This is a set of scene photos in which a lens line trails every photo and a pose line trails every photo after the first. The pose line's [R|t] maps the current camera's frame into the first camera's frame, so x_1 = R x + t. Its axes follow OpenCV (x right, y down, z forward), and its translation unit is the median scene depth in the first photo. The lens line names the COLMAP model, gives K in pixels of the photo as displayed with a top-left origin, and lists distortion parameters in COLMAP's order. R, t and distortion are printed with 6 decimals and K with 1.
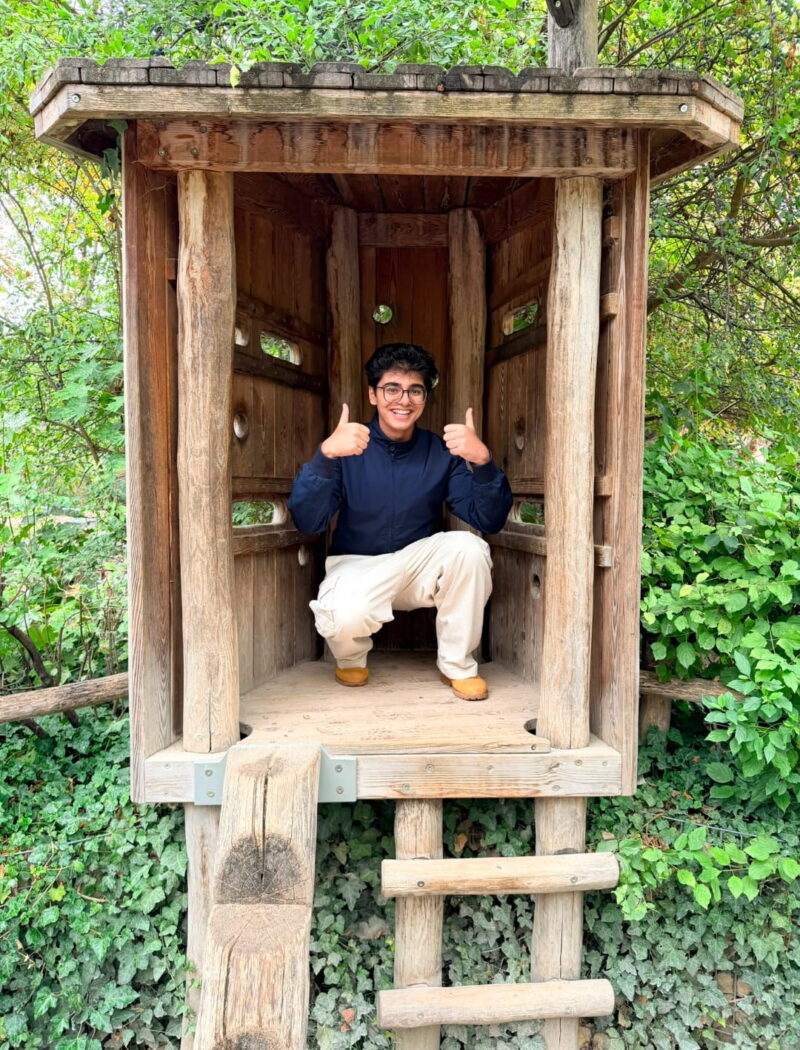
lens RADIAL K [[735.7, 0, 396.9], [0, 735.7, 511.9], [0, 0, 1]] dist [-0.088104, 0.040361]
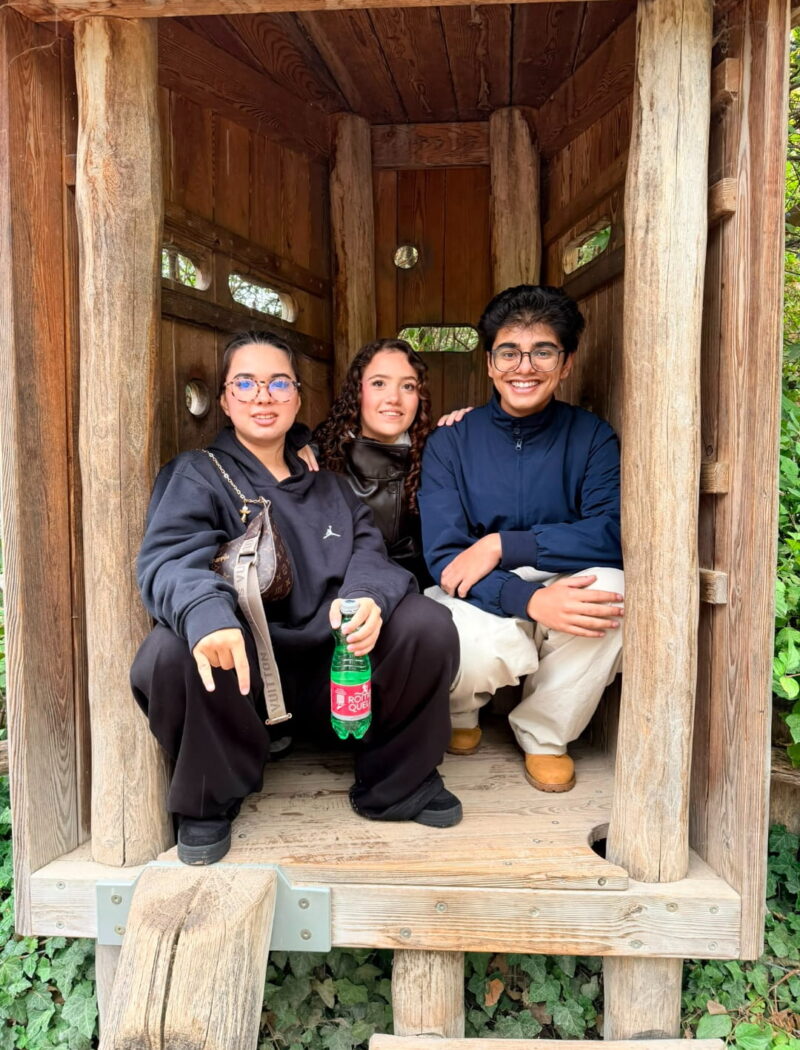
lens RADIAL K [[735.7, 0, 396.9], [0, 735.7, 511.9], [0, 0, 1]] dist [-0.088104, 0.040361]
pose [[0.995293, -0.000011, -0.096908, 0.066225], [0.000815, 0.999966, 0.008261, -0.011473], [0.096904, -0.008301, 0.995259, 0.339815]]
